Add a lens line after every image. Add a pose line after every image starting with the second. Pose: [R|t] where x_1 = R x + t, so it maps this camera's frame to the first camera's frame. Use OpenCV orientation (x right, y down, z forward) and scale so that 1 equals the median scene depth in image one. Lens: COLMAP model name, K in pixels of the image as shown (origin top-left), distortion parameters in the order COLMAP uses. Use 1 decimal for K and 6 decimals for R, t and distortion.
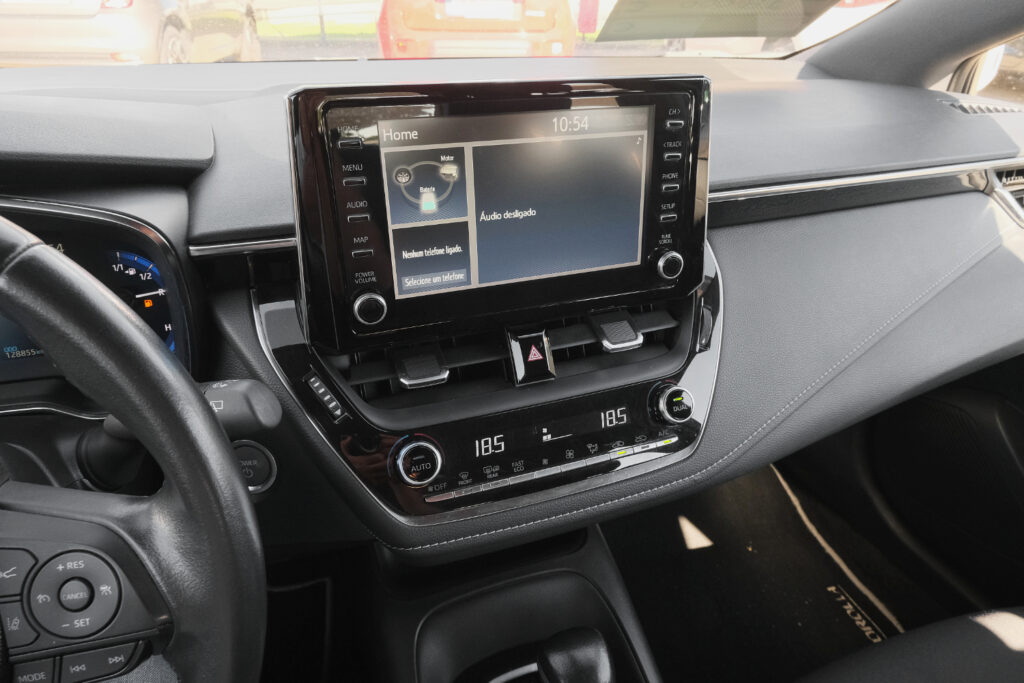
lens RADIAL K [[652.3, 0, 512.0], [0, 652.3, 341.5], [0, 0, 1]] dist [0.003757, 0.005398]
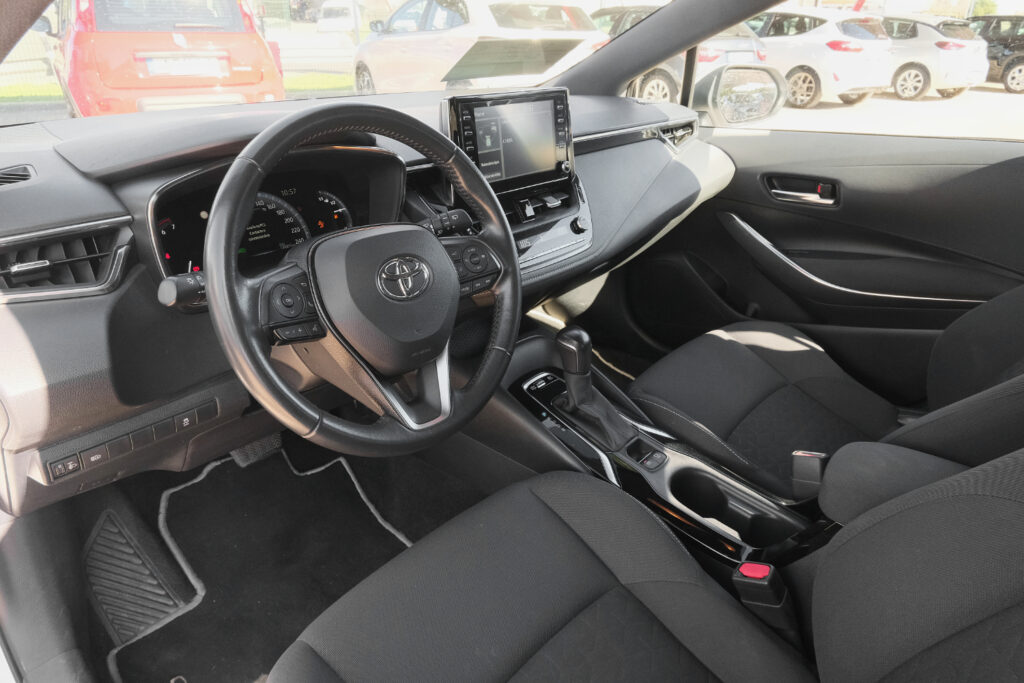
lens RADIAL K [[652.3, 0, 512.0], [0, 652.3, 341.5], [0, 0, 1]] dist [0.003757, 0.005398]
pose [[0.893342, -0.206350, 0.399198, -1.074654], [0.231032, 0.972844, -0.014138, 0.519097], [-0.385440, 0.104858, 0.916756, -1.091634]]
